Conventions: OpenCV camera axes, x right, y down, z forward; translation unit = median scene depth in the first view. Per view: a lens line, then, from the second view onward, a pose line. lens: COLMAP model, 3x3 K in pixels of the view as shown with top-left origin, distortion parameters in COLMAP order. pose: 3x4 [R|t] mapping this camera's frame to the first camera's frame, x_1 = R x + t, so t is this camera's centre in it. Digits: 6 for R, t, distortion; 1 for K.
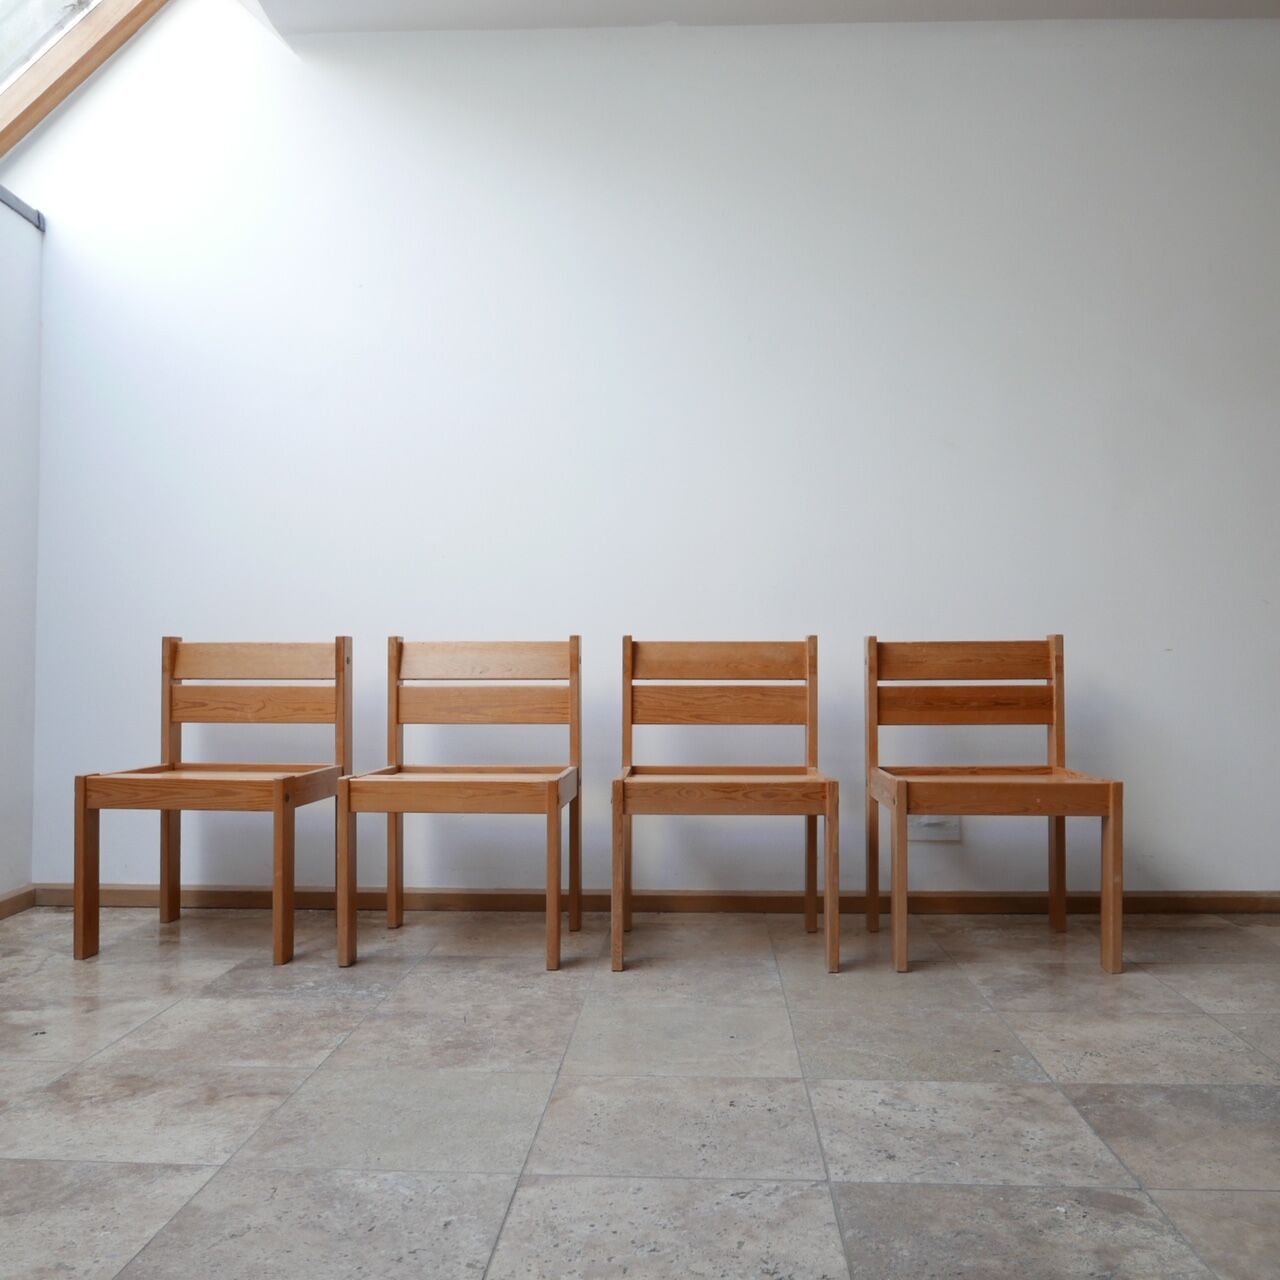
lens RADIAL K [[1233.4, 0, 640.0], [0, 1233.4, 640.0], [0, 0, 1]] dist [-0.030192, 0.003583]
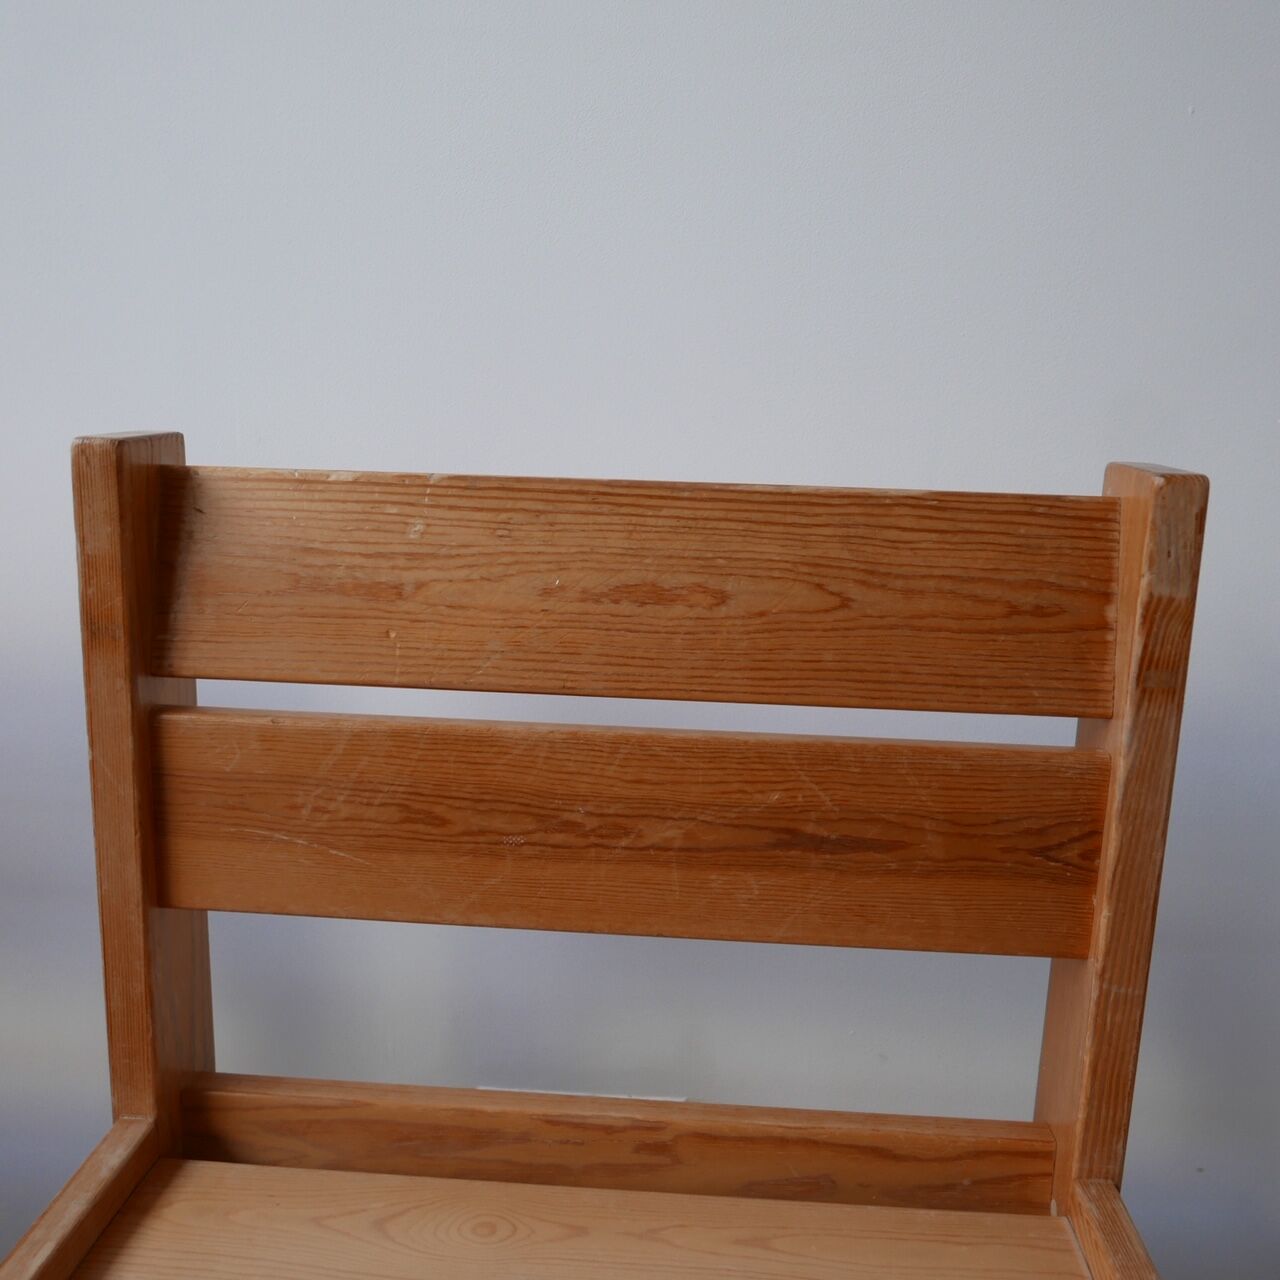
lens RADIAL K [[1254.5, 0, 640.0], [0, 1254.5, 640.0], [0, 0, 1]] dist [-0.023591, -0.014479]
pose [[0.999200, 0.035015, 0.019303, 0.261264], [-0.038369, 0.975518, 0.216548, -0.016036], [-0.011248, -0.217116, 0.976081, 0.819735]]
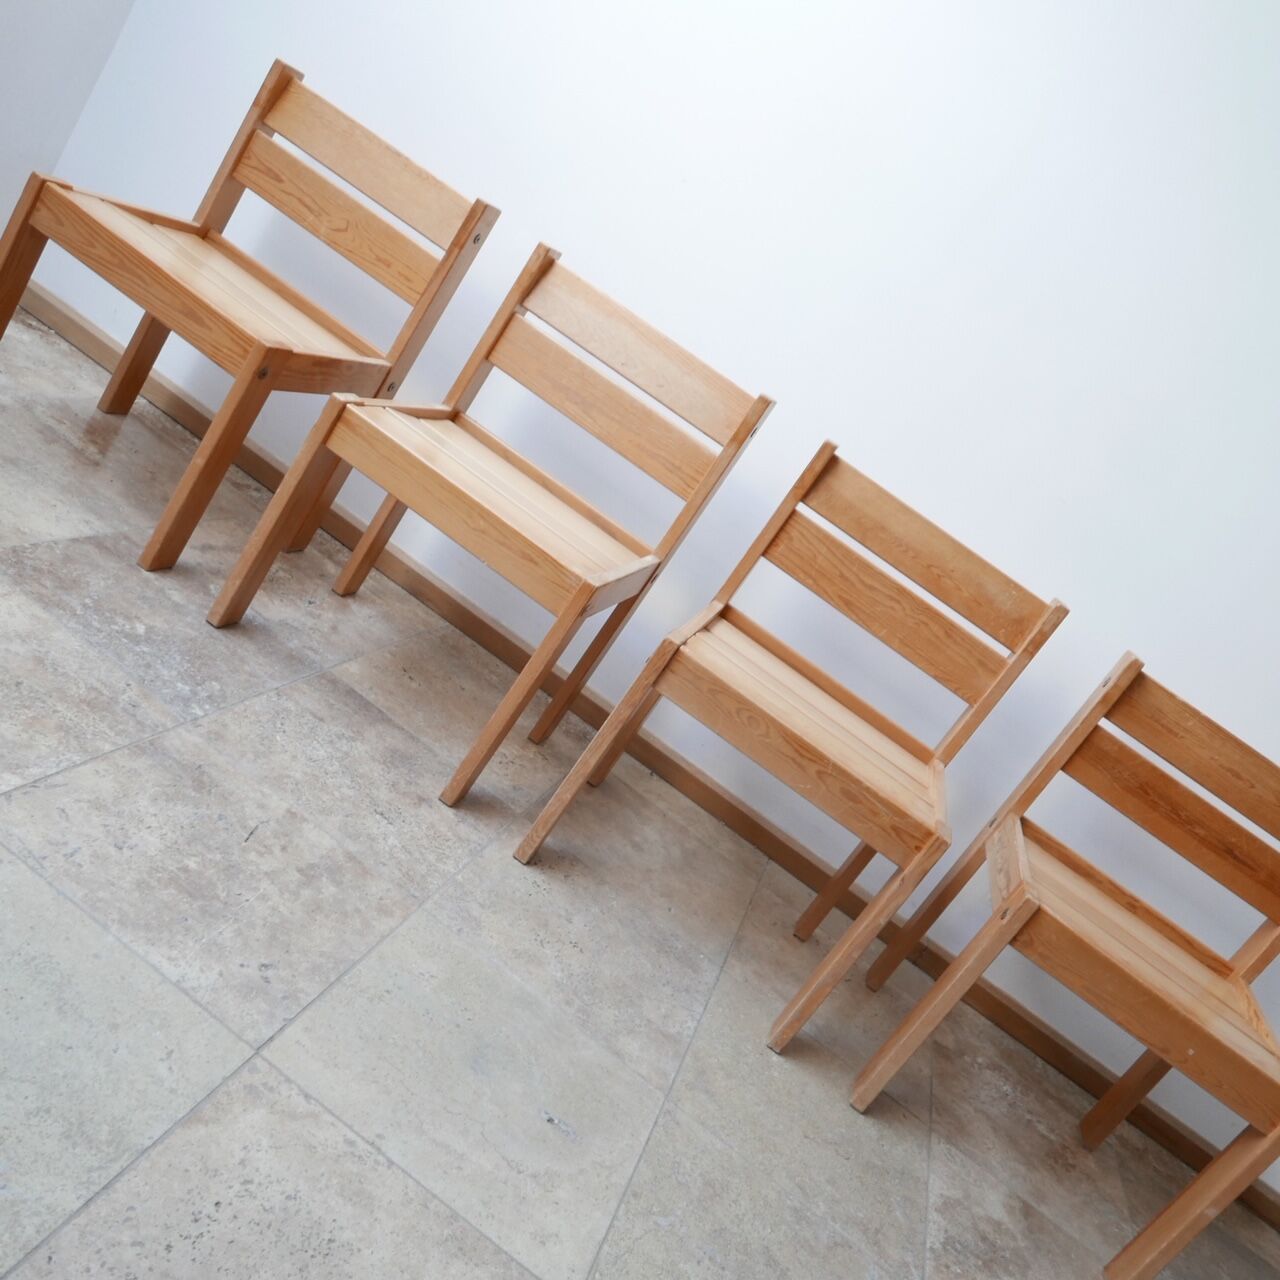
lens RADIAL K [[1254.5, 0, 640.0], [0, 1254.5, 640.0], [0, 0, 1]] dist [-0.023591, -0.014479]
pose [[0.814358, 0.578039, -0.051887, 0.001690], [-0.540970, 0.788419, 0.292827, -0.061841], [0.210174, -0.210396, 0.954757, 0.317723]]
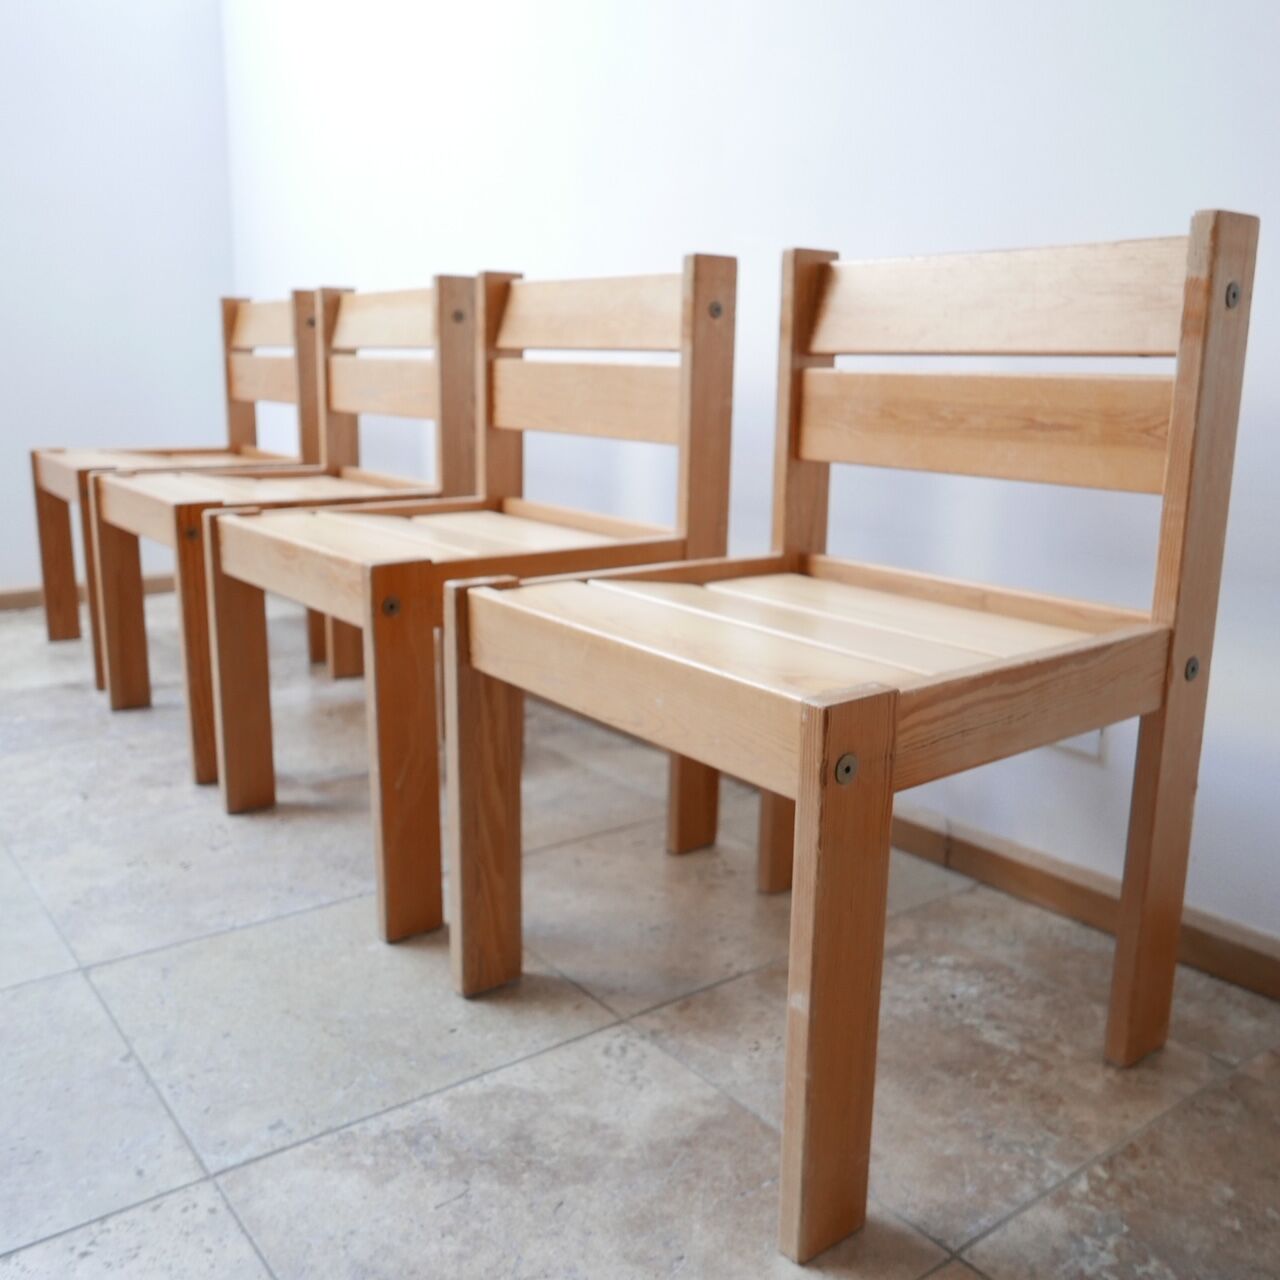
lens RADIAL K [[1233.4, 0, 640.0], [0, 1233.4, 640.0], [0, 0, 1]] dist [-0.030192, 0.003583]
pose [[0.661299, 0.178060, -0.728682, 0.484023], [0.001899, 0.971018, 0.239000, 0.026965], [0.750120, -0.159434, 0.641795, 0.668900]]
